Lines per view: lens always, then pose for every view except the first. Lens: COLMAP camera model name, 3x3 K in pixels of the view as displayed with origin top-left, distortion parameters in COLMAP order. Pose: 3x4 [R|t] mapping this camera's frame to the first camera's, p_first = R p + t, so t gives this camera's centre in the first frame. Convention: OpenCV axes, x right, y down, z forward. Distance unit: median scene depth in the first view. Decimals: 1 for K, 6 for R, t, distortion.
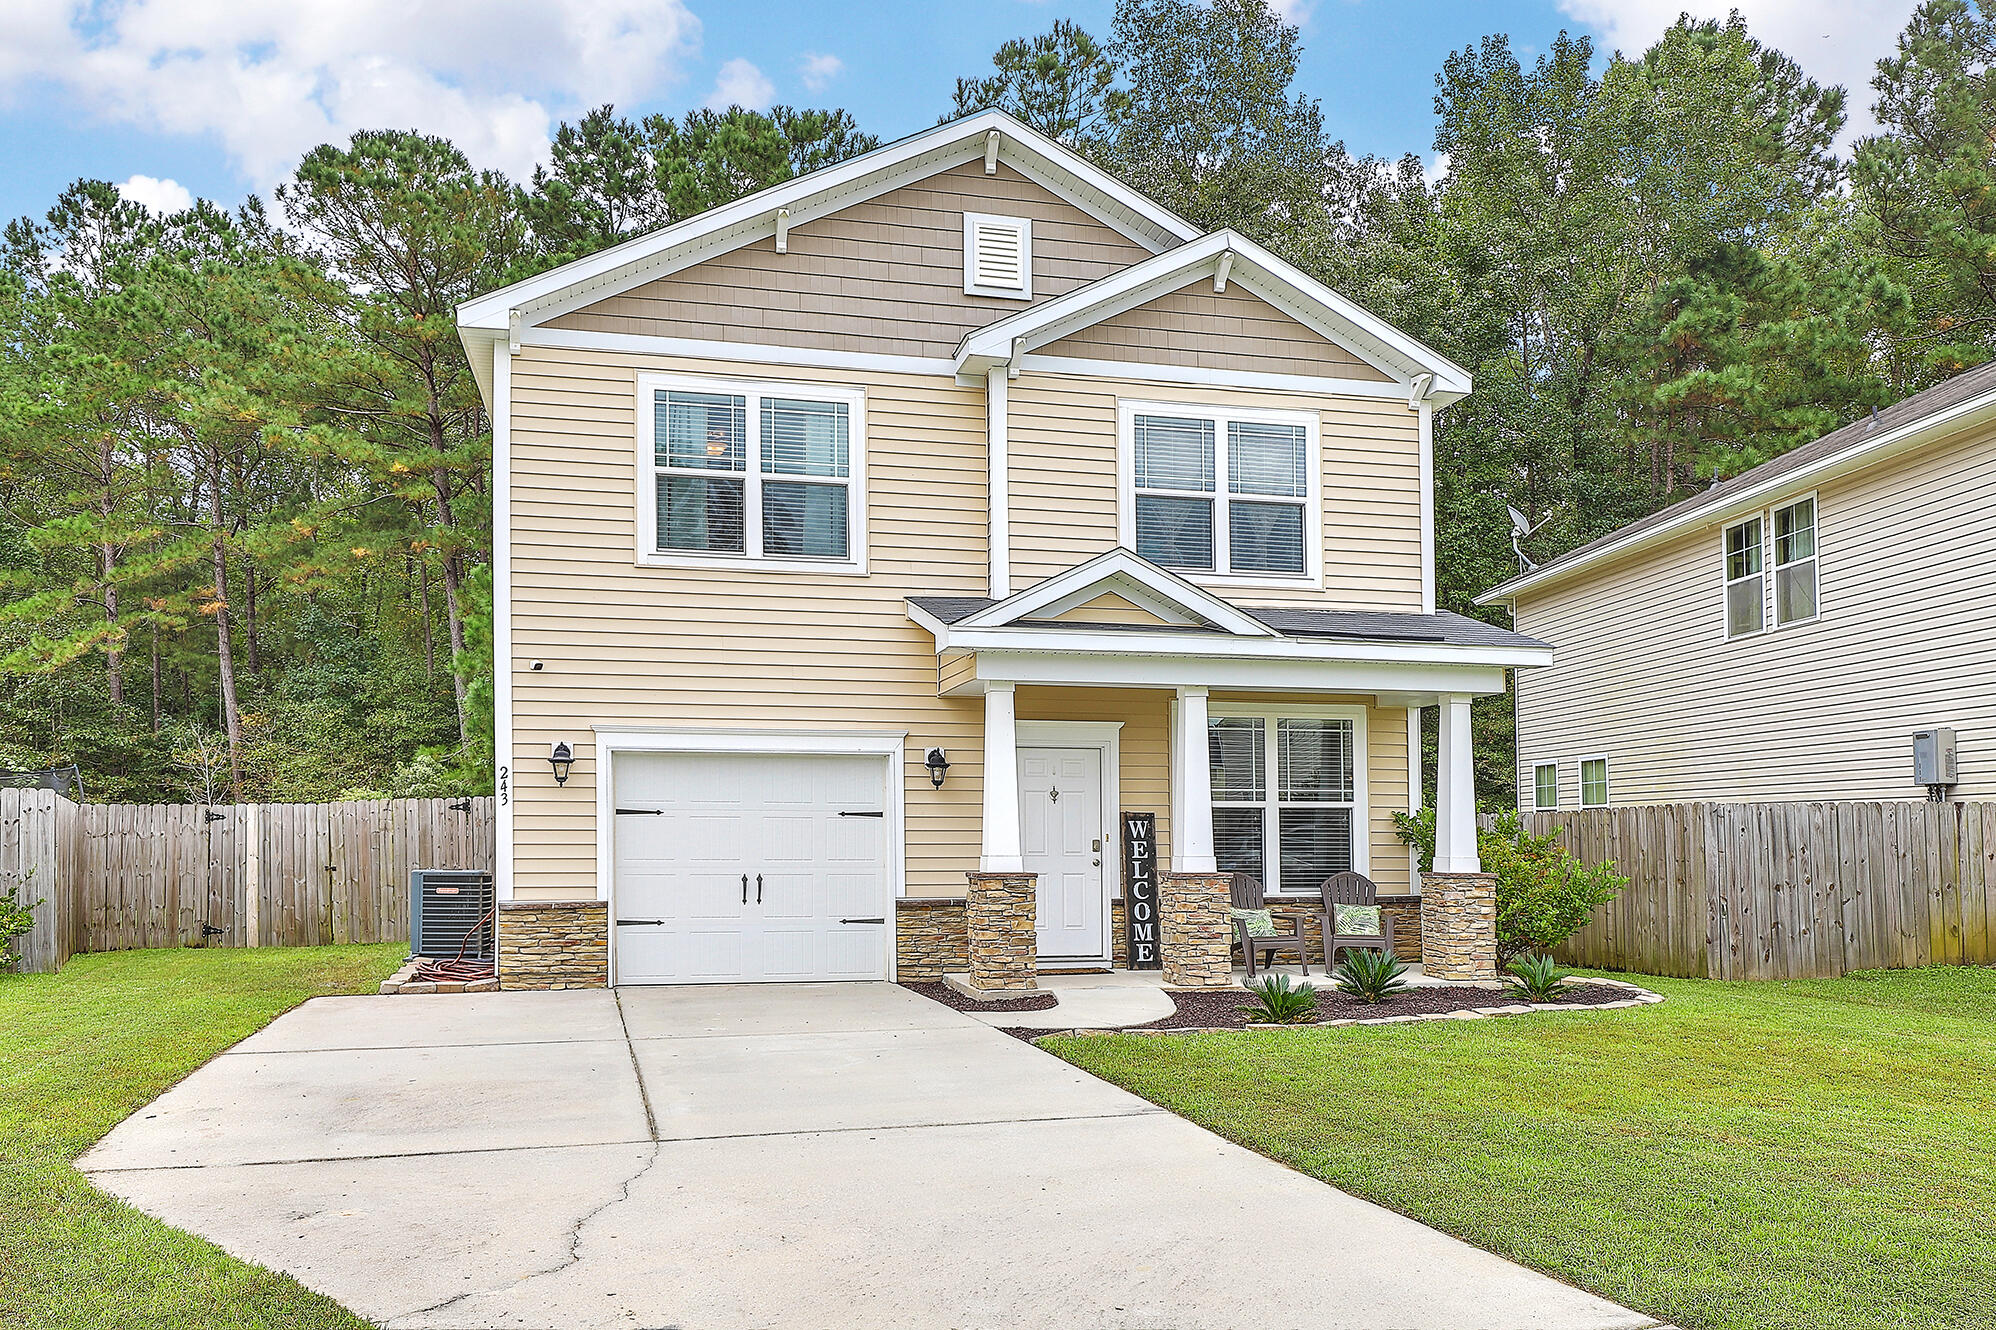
lens RADIAL K [[1588.0, 0, 763.1], [0, 1588.0, 859.8], [0, 0, 1]] dist [-0.002657, 0.005611]
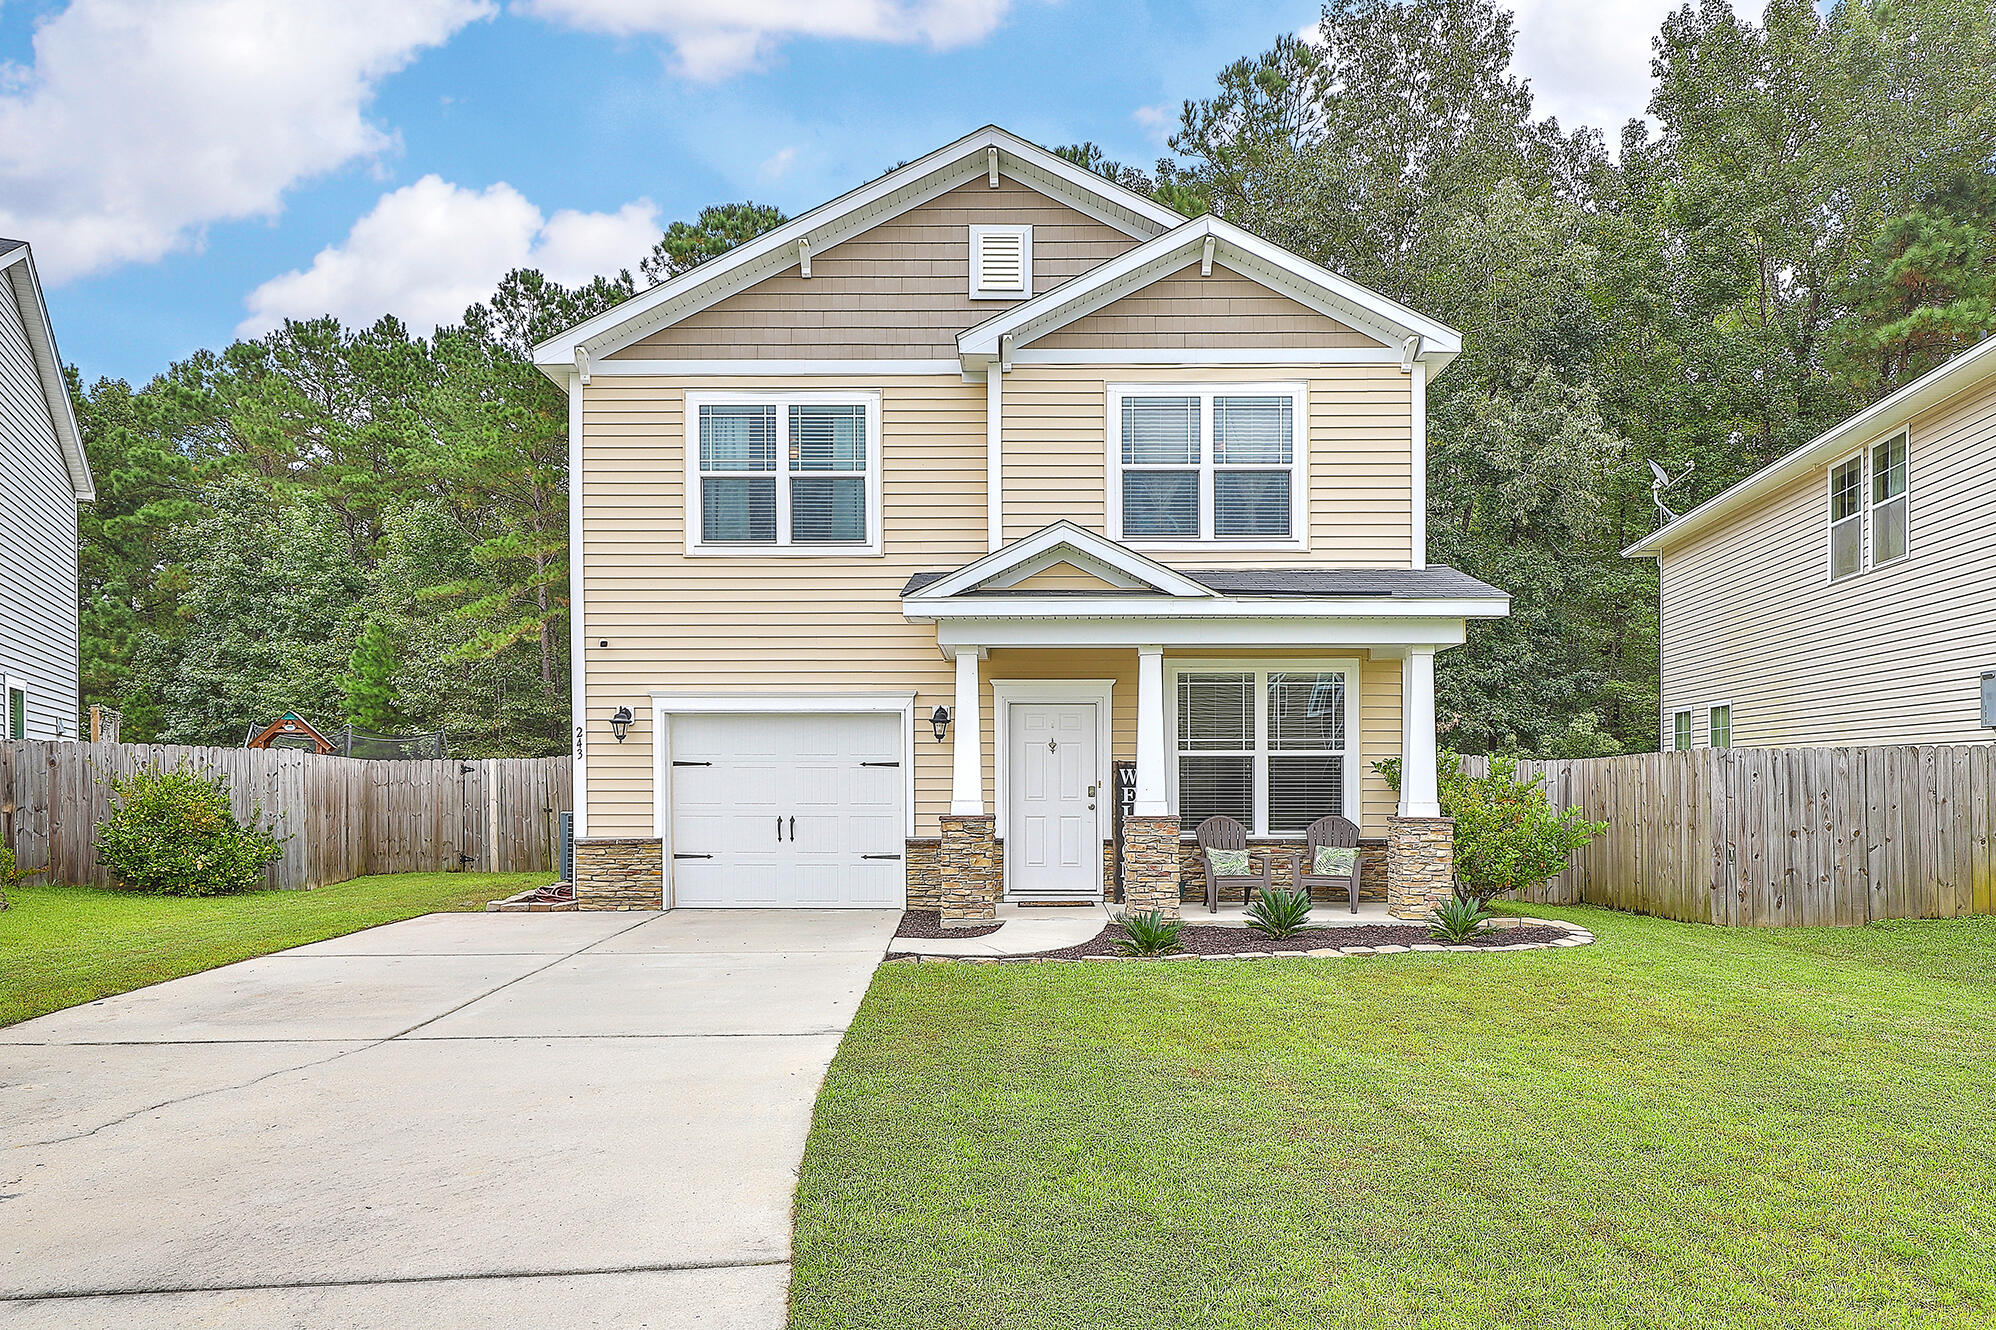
lens RADIAL K [[1314.3, 0, 793.3], [0, 1314.3, 848.9], [0, 0, 1]] dist [0.000588, 0.001302]
pose [[0.970407, 0.009627, -0.241282, 0.233061], [-0.001108, 0.999372, 0.035420, -0.001242], [0.241472, -0.034105, 0.969808, 0.056484]]
